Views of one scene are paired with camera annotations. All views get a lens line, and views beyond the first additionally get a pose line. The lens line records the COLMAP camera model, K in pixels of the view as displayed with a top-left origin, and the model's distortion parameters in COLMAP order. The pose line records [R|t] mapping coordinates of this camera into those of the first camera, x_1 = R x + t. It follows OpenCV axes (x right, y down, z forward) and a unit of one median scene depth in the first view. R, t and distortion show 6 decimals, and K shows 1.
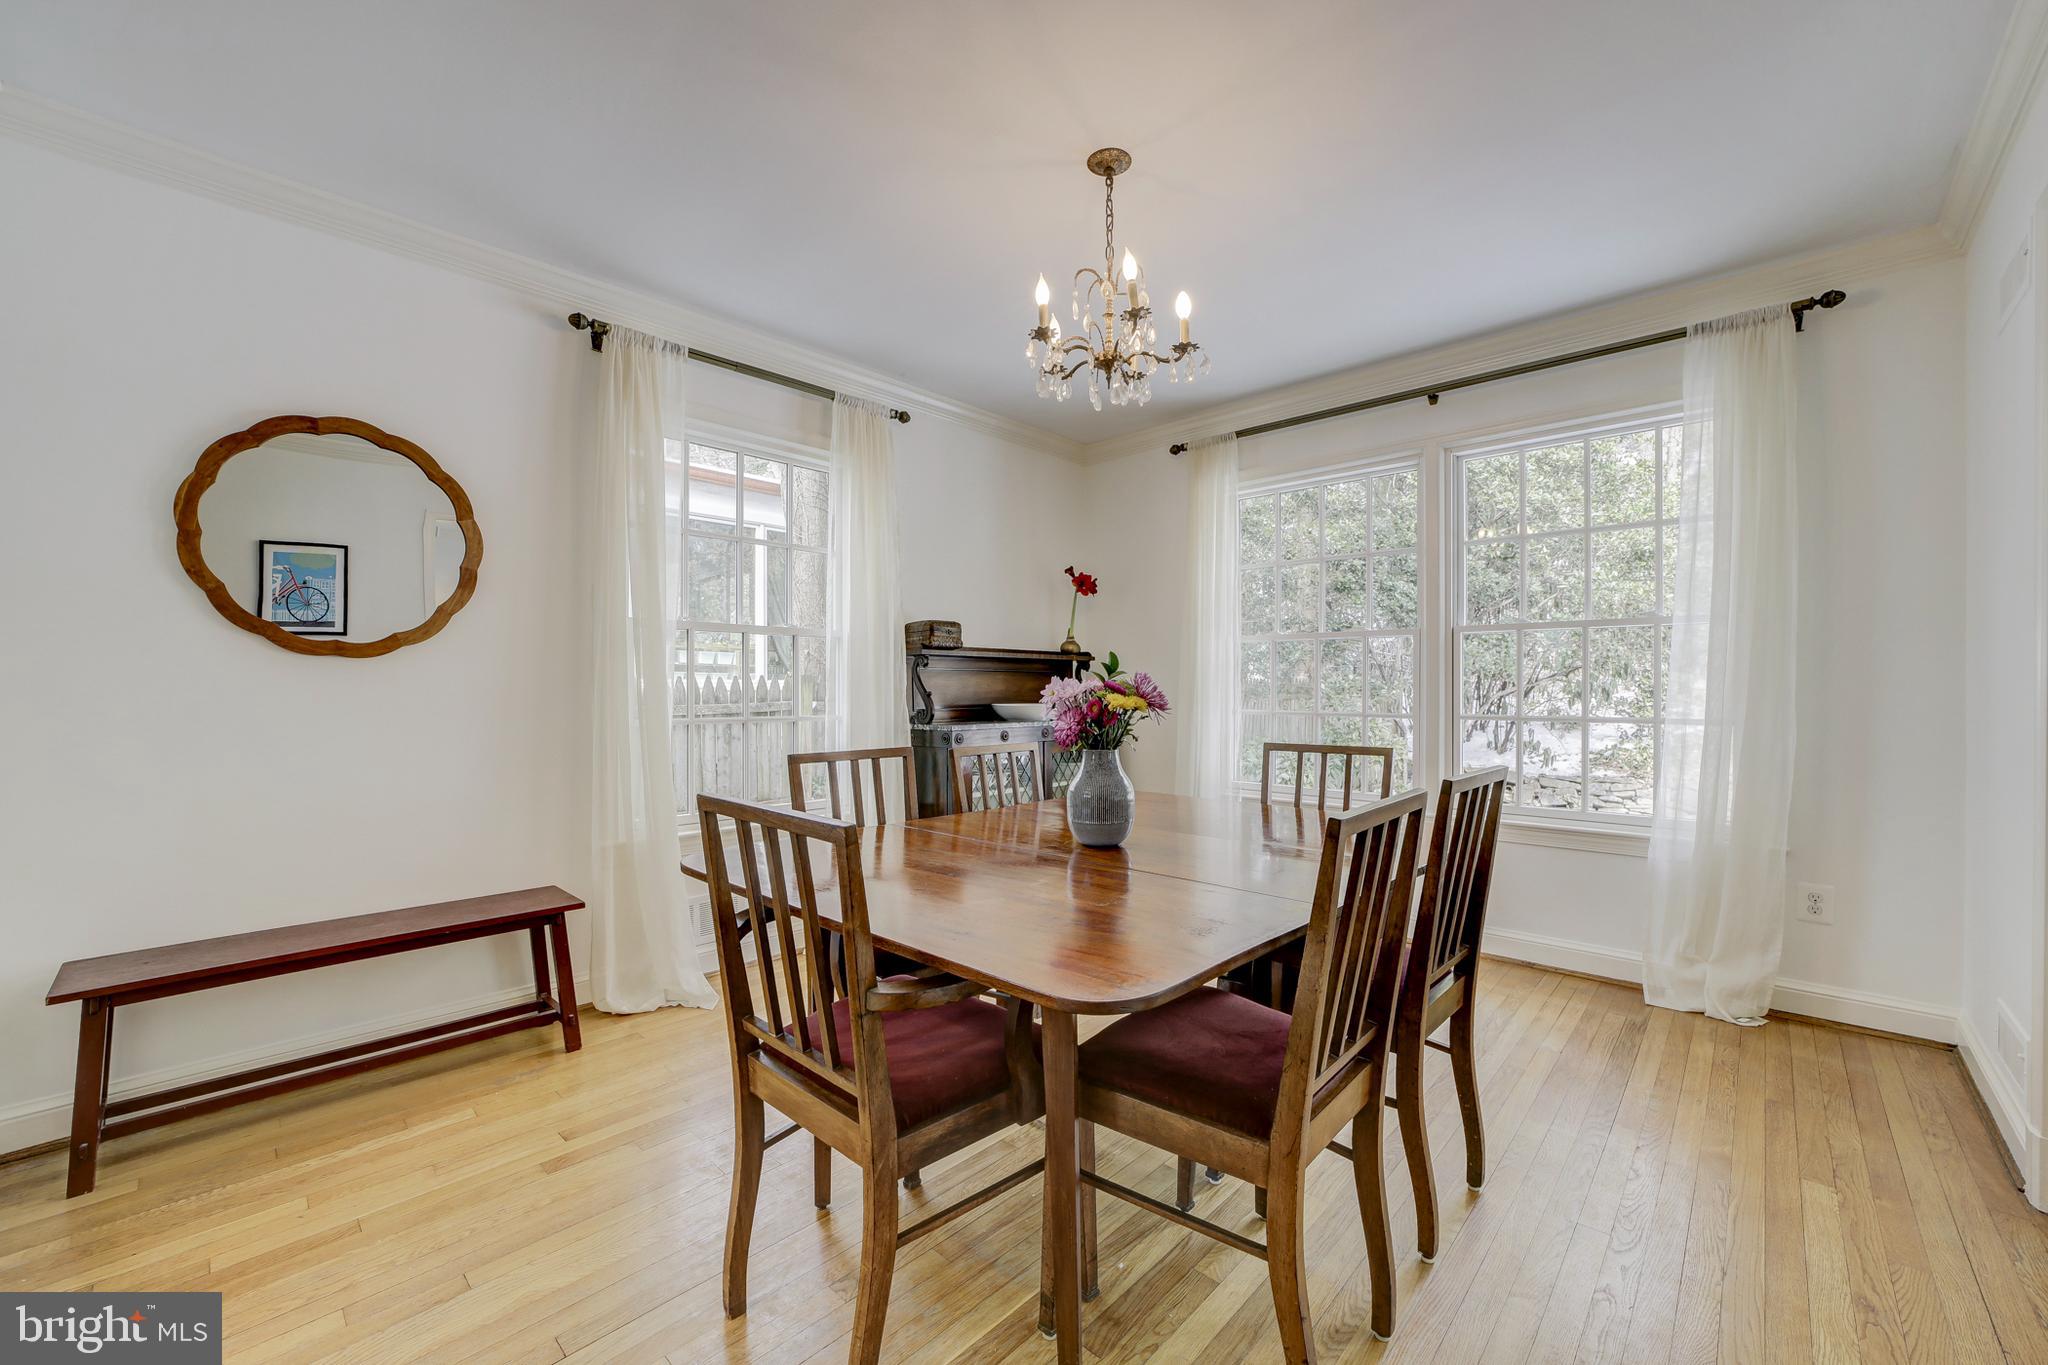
lens RADIAL K [[822.9, 0, 1030.9], [0, 822.9, 685.5], [0, 0, 1]] dist [0.000645, 0.000495]
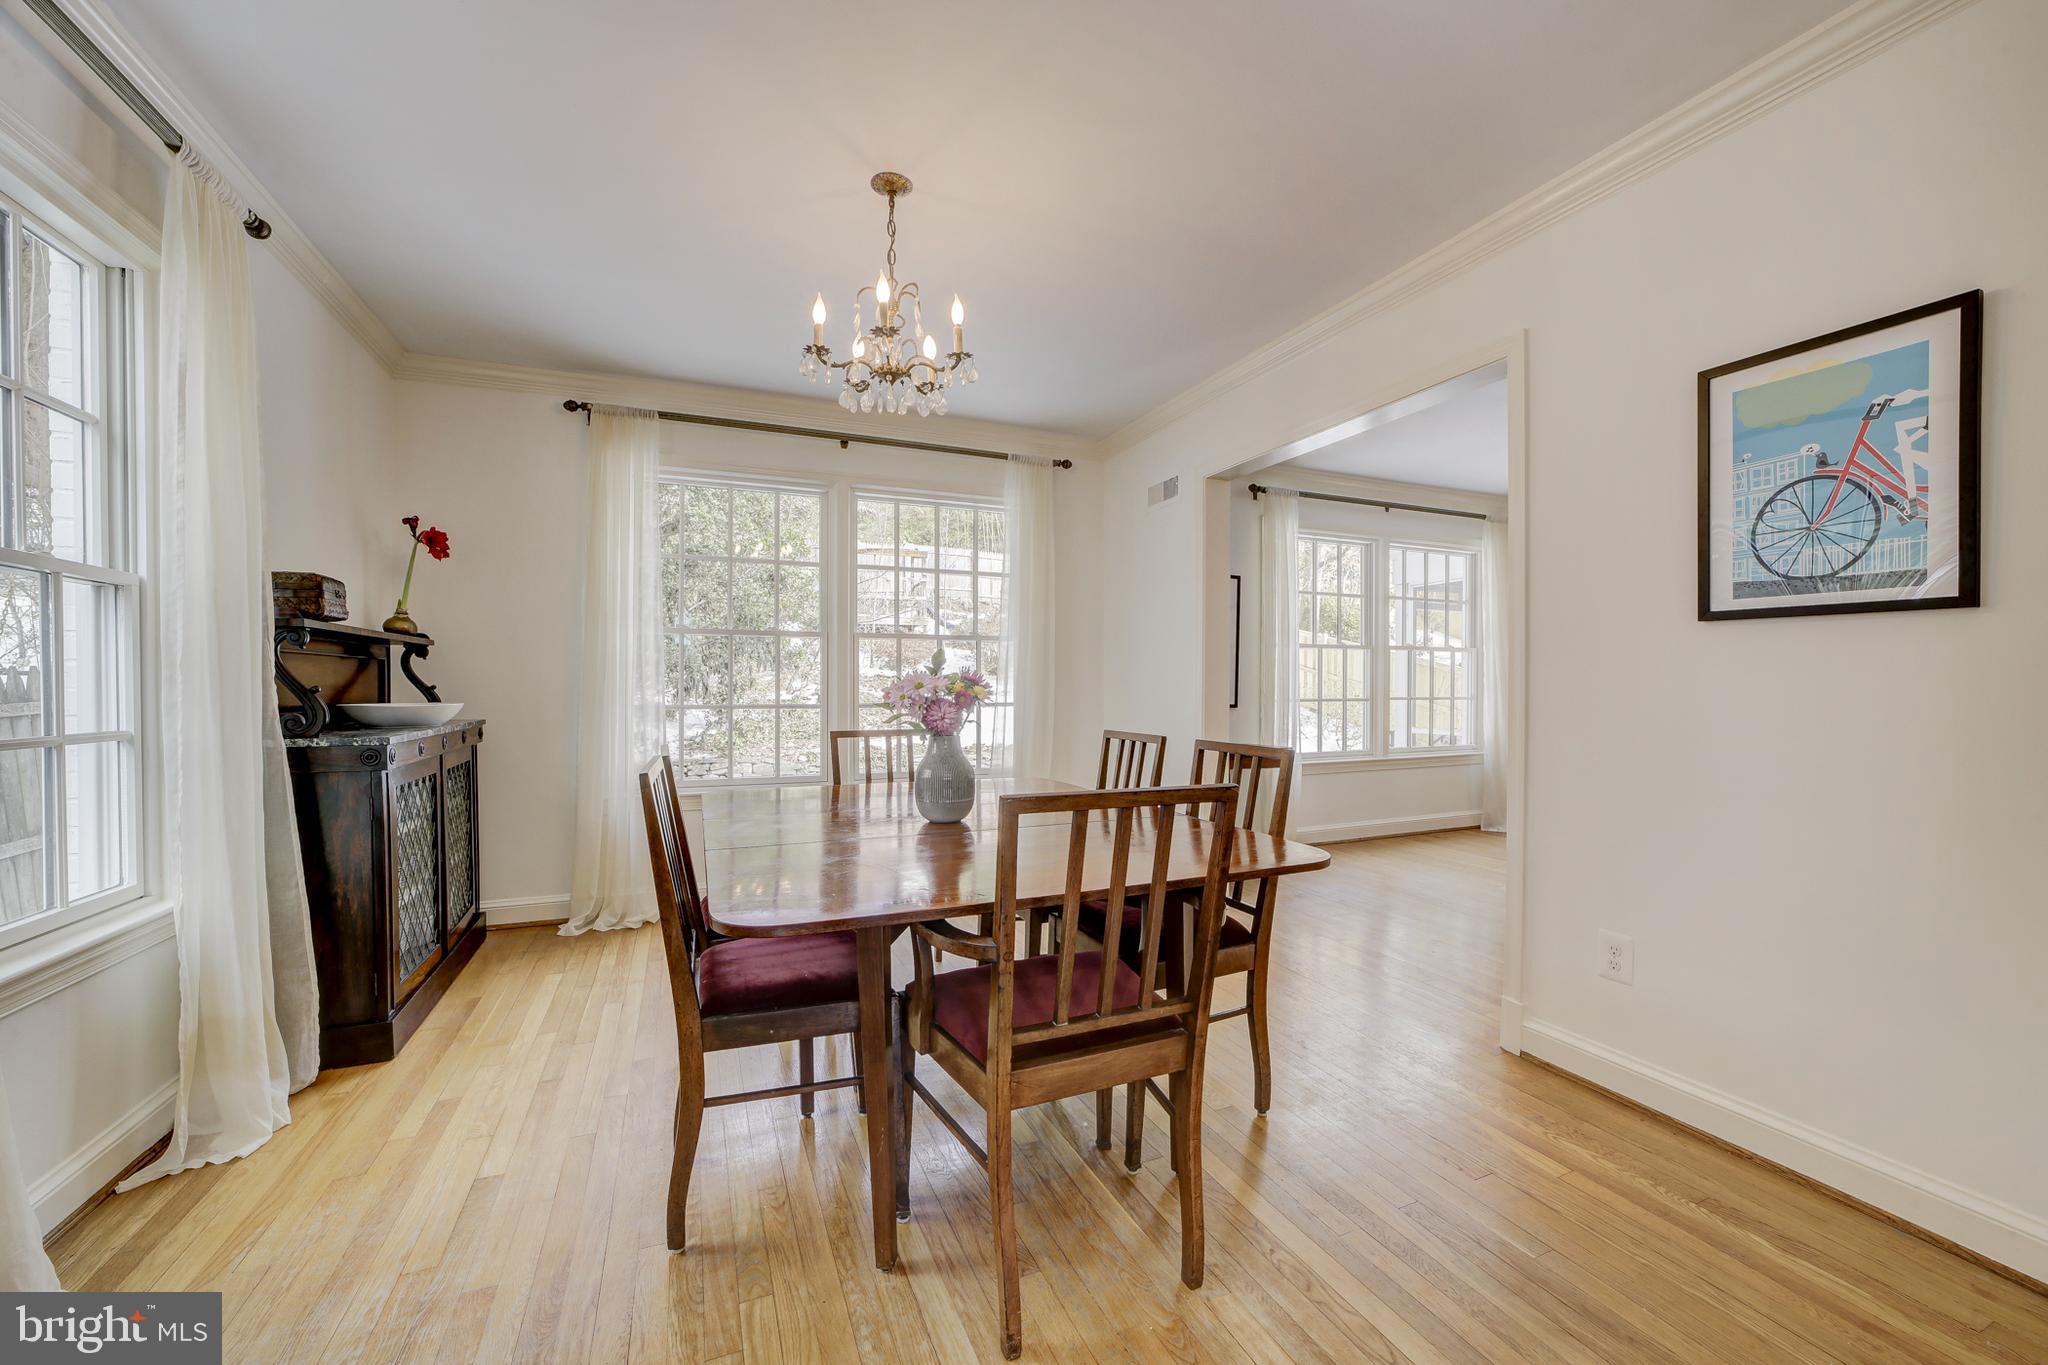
lens RADIAL K [[822.9, 0, 1025.5], [0, 822.9, 701.3], [0, 0, 1]] dist [0.000645, 0.000495]
pose [[0.425974, -0.015043, 0.904611, -0.422440], [-0.008654, 0.999748, 0.020700, 0.000736], [-0.904694, -0.016646, 0.425736, 0.208184]]
